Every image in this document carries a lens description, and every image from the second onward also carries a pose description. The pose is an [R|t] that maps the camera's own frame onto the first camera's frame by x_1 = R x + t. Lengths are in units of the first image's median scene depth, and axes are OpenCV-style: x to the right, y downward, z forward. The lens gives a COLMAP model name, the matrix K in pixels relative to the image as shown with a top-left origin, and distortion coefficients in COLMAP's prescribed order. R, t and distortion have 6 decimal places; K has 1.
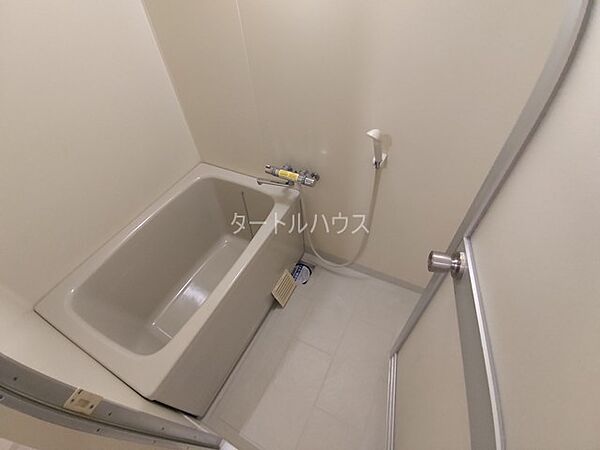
lens RADIAL K [[284.3, 0, 297.5], [0, 284.3, 222.9], [0, 0, 1]] dist [-0.027600, -0.000988]
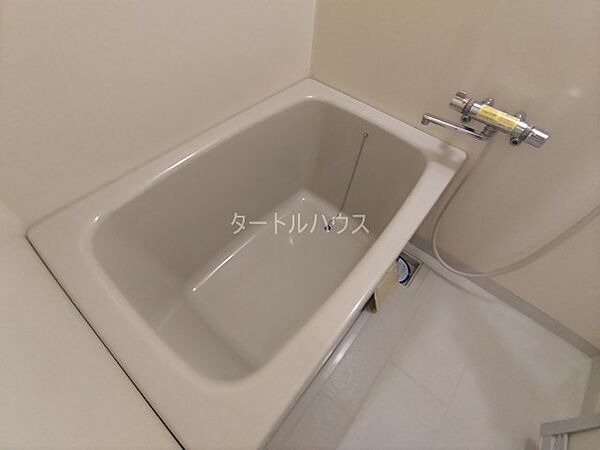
lens RADIAL K [[284.3, 0, 300.6], [0, 284.3, 227.4], [0, 0, 1]] dist [-0.027600, -0.000988]
pose [[0.967164, 0.253081, -0.023333, -0.290391], [-0.249220, 0.962385, 0.108183, 0.070936], [0.049834, -0.098815, 0.993857, 0.337483]]
